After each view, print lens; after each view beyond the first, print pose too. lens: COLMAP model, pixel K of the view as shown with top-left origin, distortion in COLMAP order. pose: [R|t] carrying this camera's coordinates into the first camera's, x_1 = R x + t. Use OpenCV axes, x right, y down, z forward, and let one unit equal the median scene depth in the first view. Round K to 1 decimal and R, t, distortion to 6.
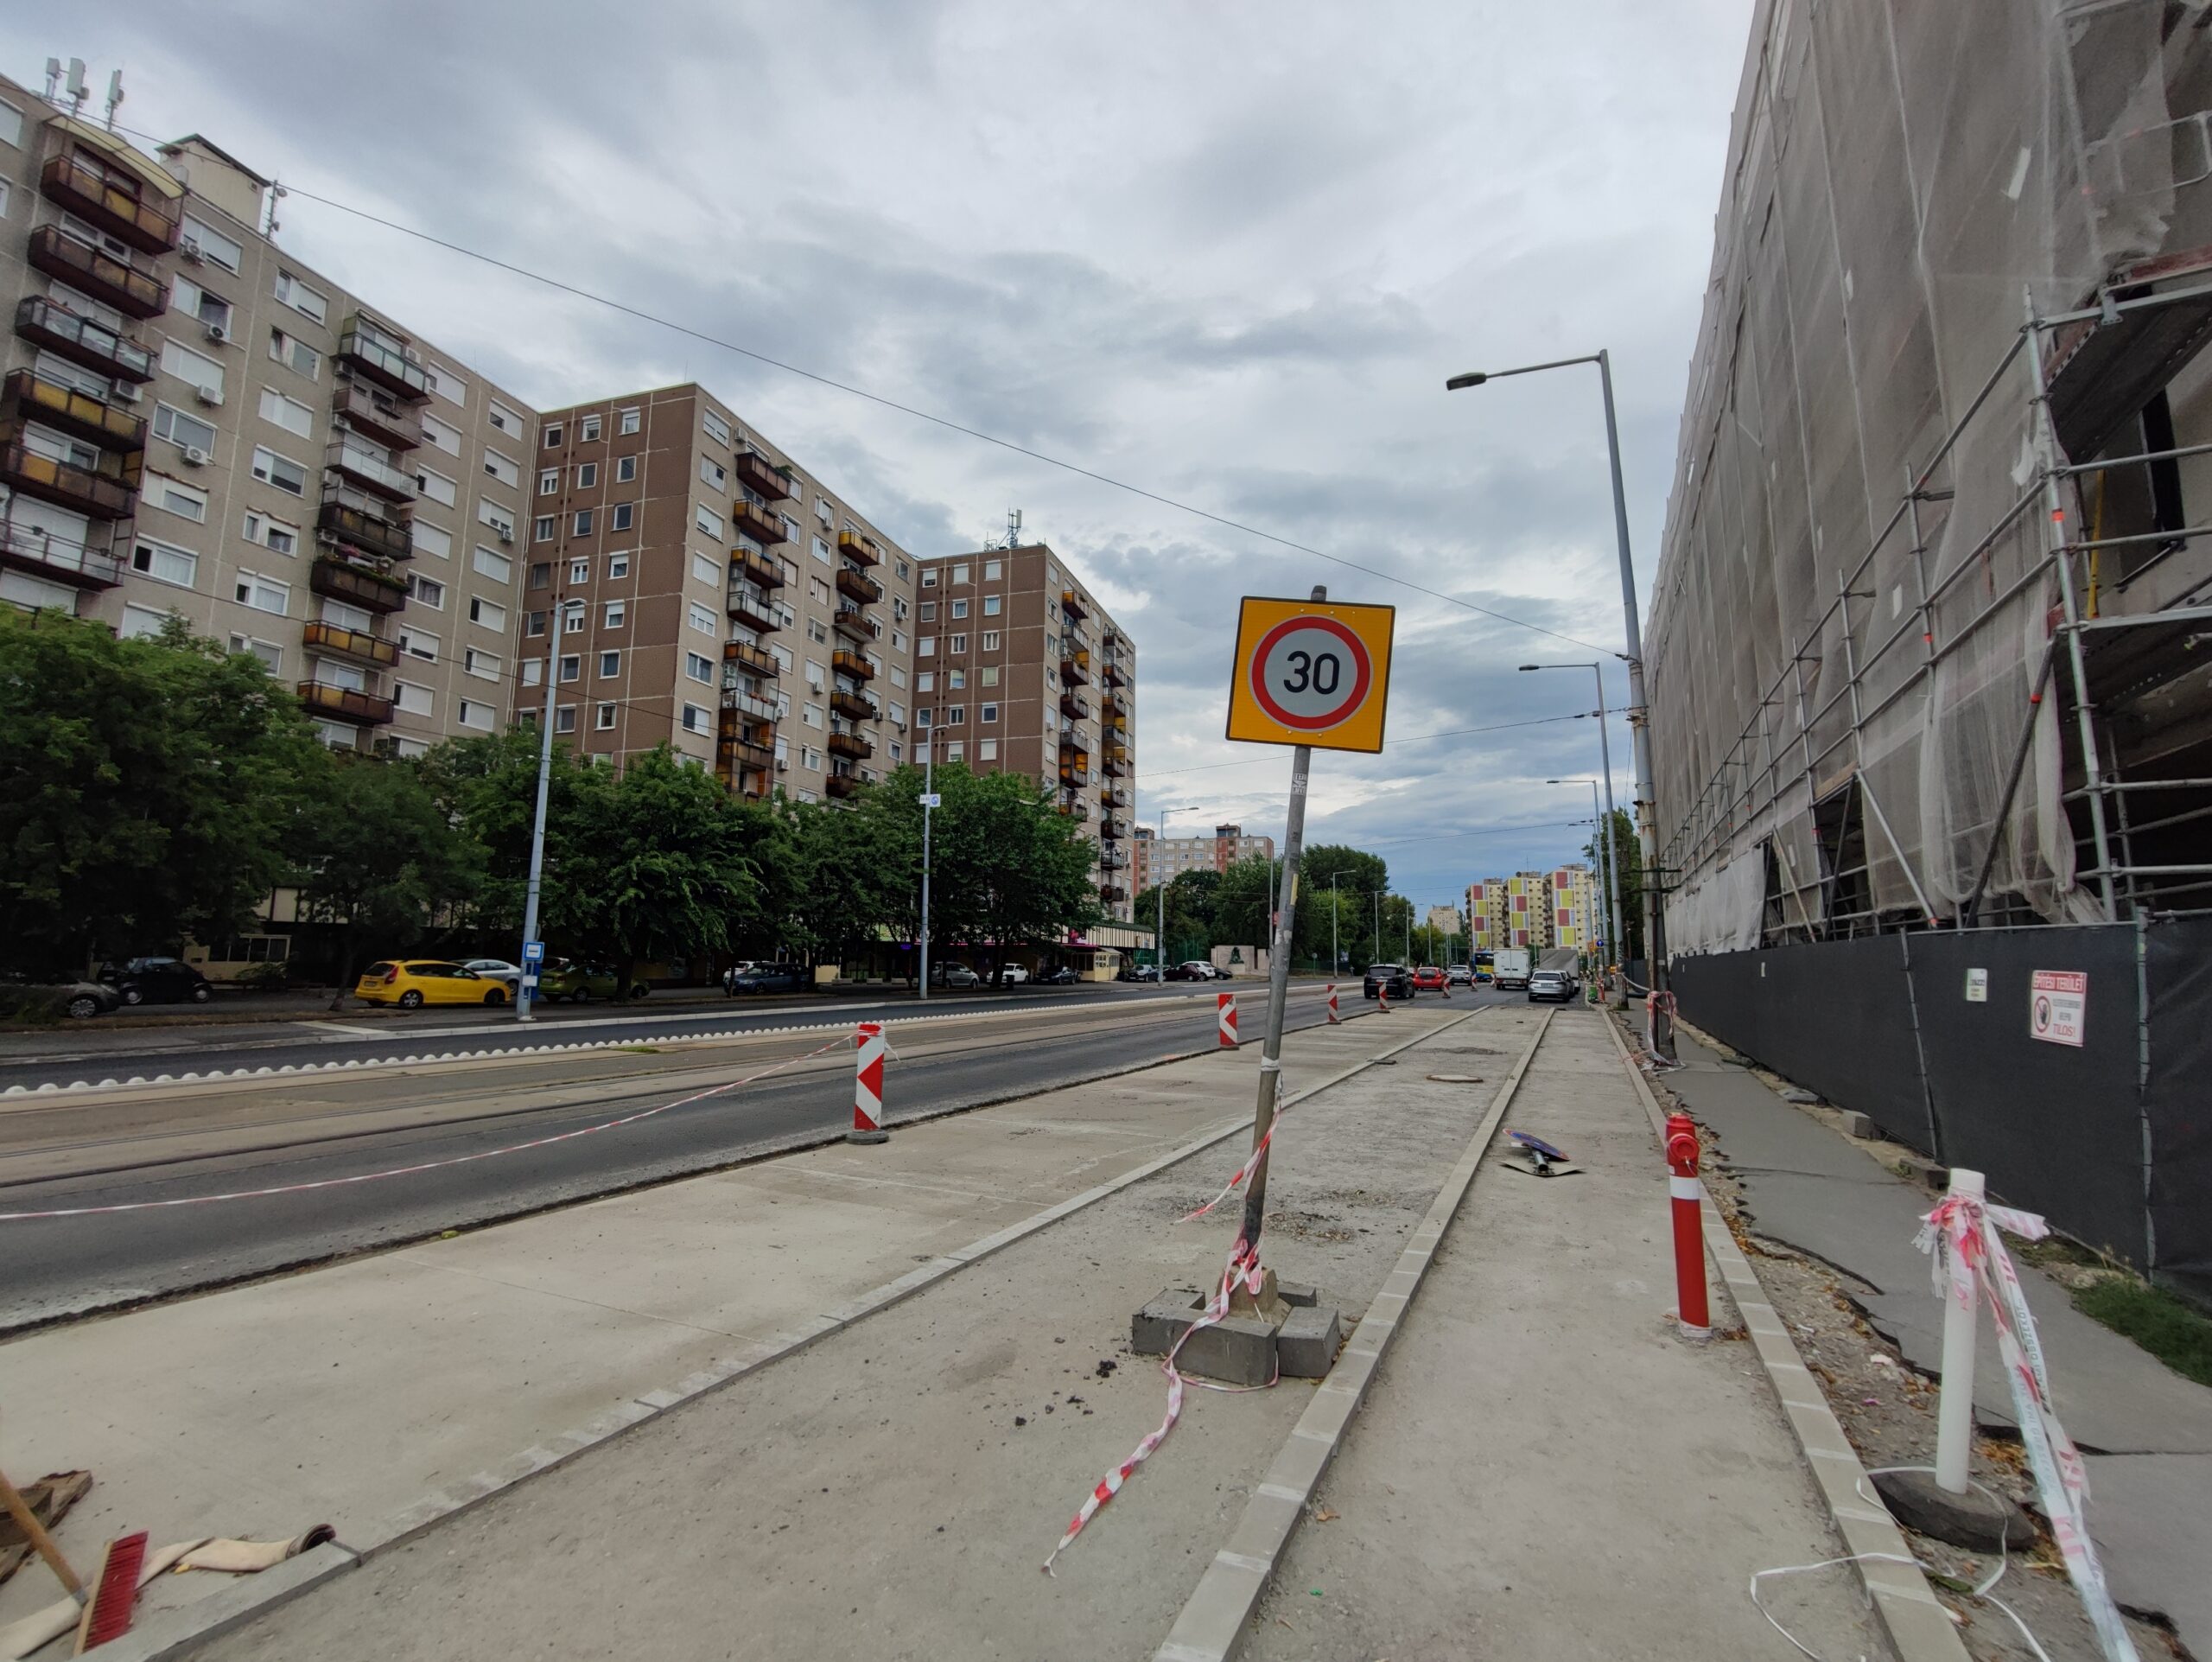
lens RADIAL K [[1020.7, 0, 1106.0], [0, 1020.7, 831.0], [0, 0, 1]] dist [-0.037482, 0.021920]
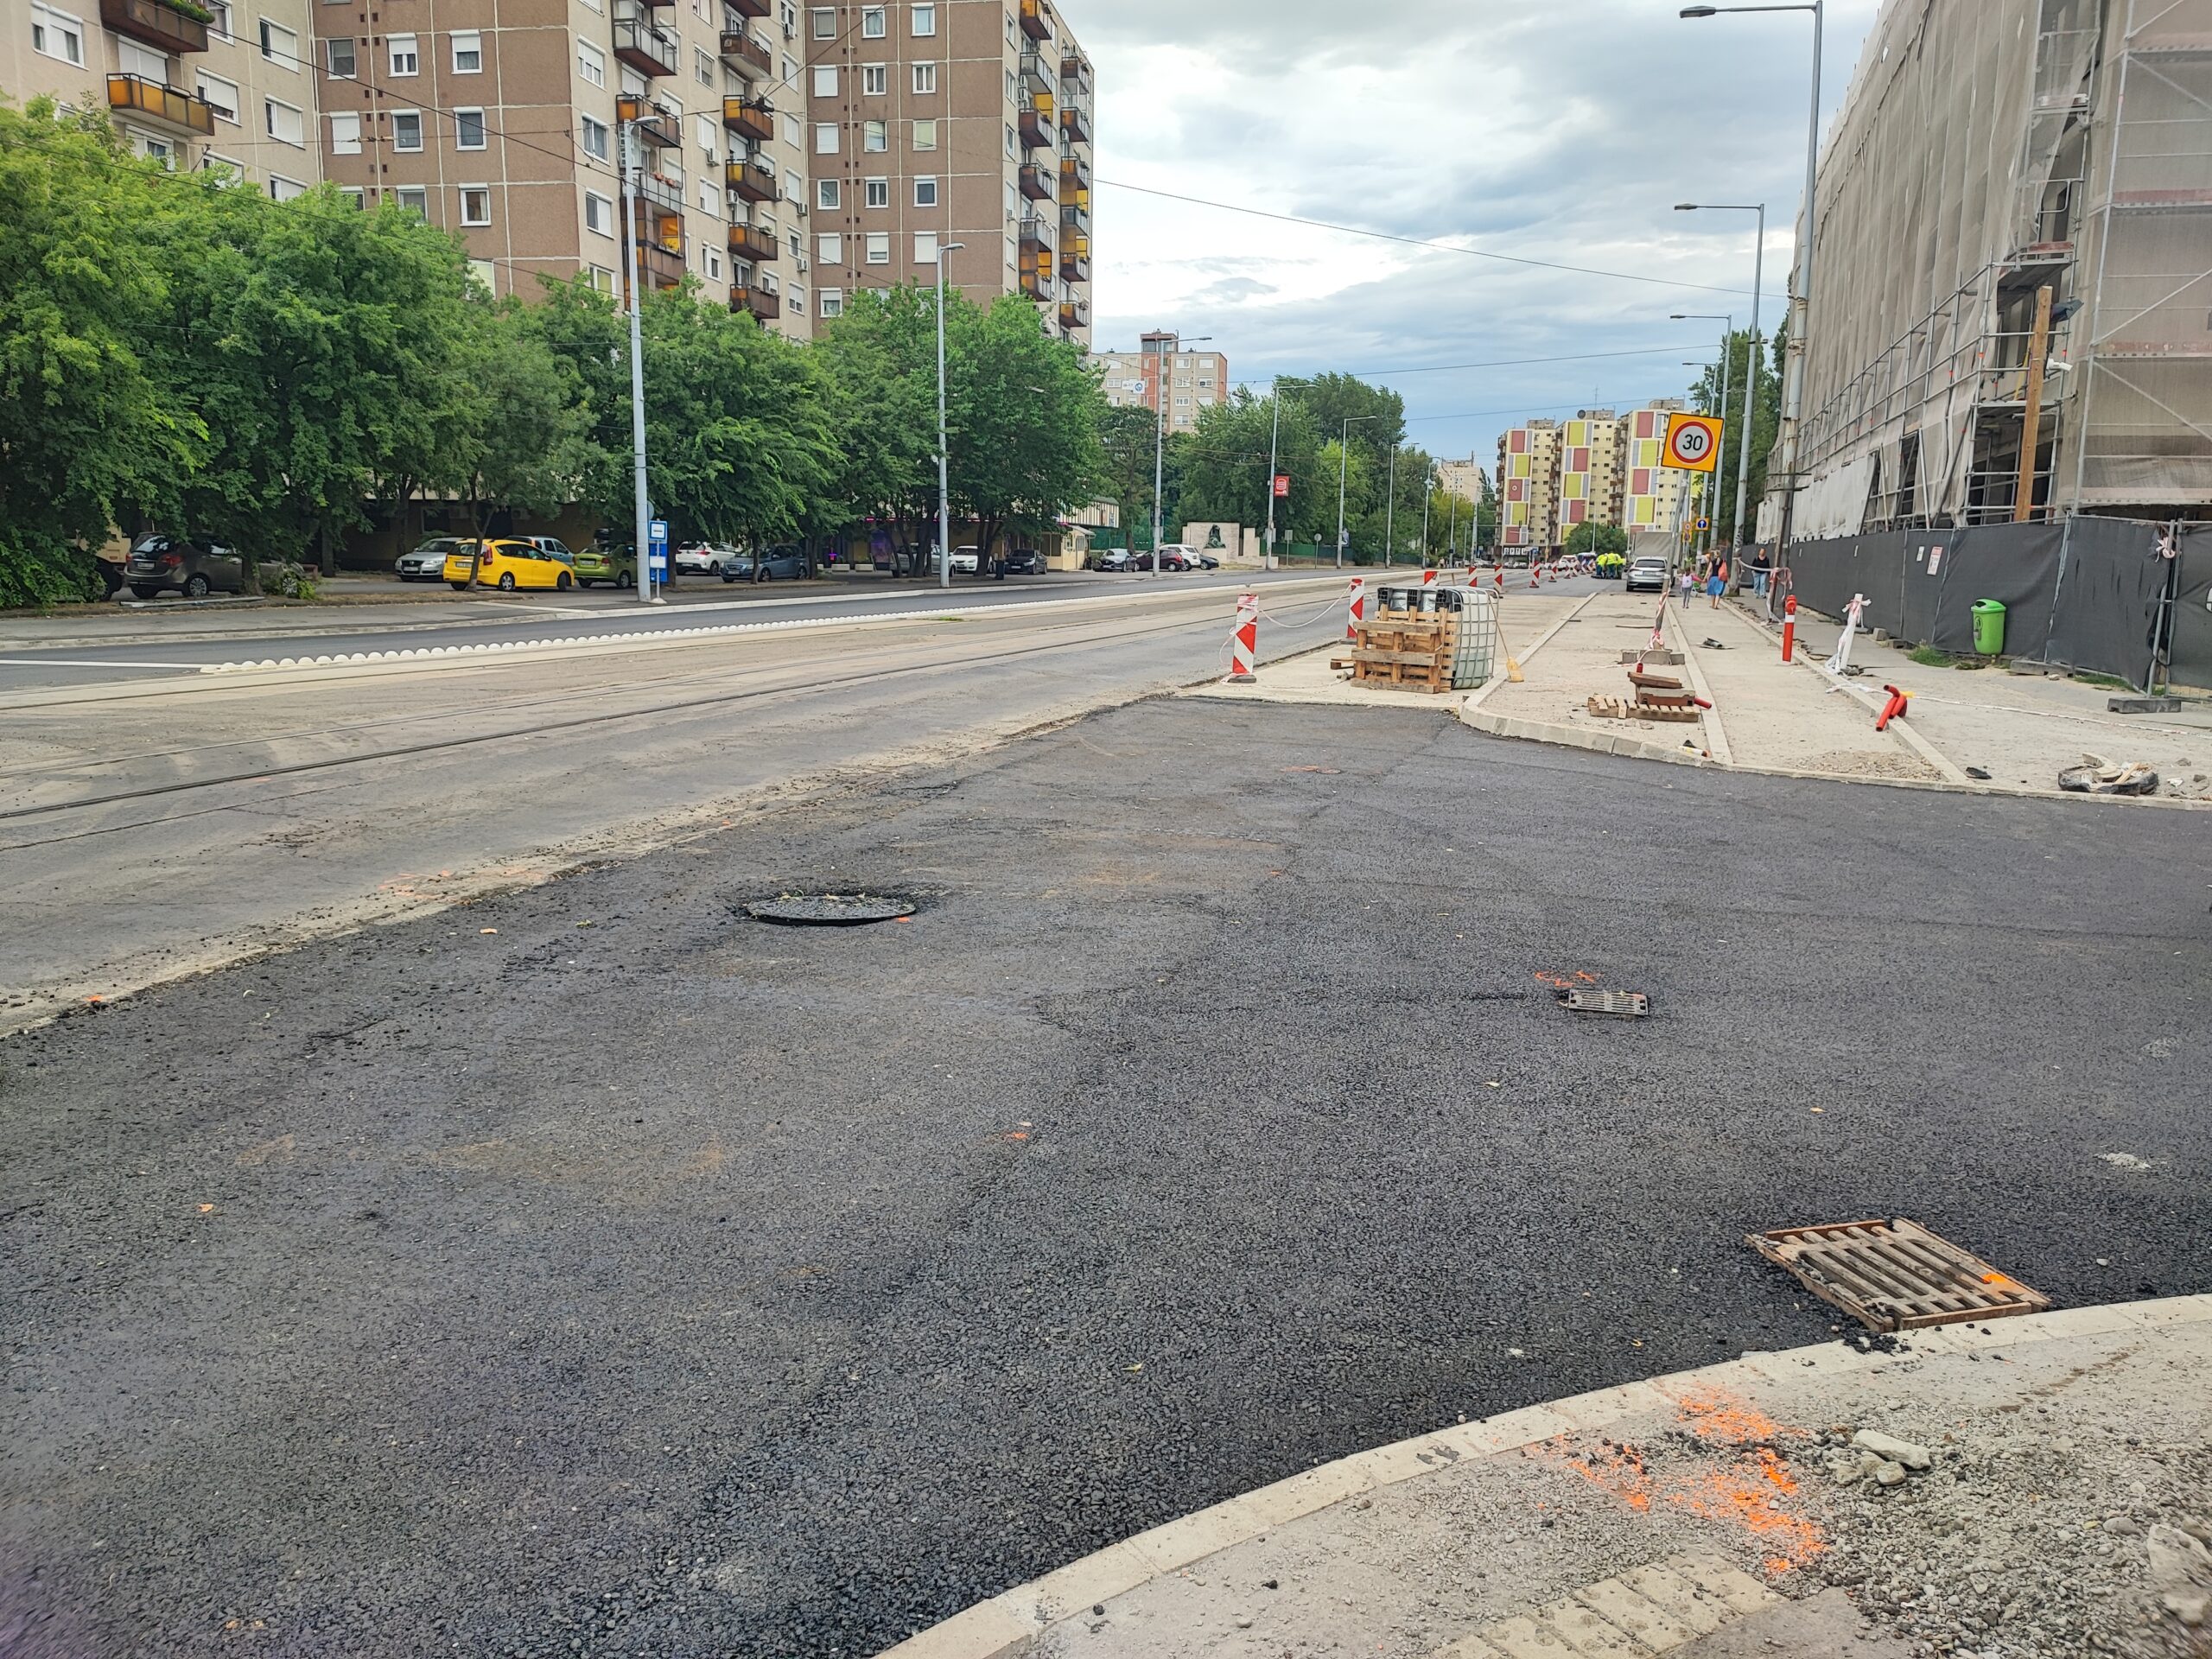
lens RADIAL K [[1614.2, 0, 1106.0], [0, 1614.2, 829.5], [0, 0, 1]] dist [0.047218, -0.044594]
pose [[0.993169, -0.016415, 0.115523, -0.136904], [-0.018607, 0.955106, 0.295679, -0.029584], [-0.115191, -0.295808, 0.948277, -0.239599]]
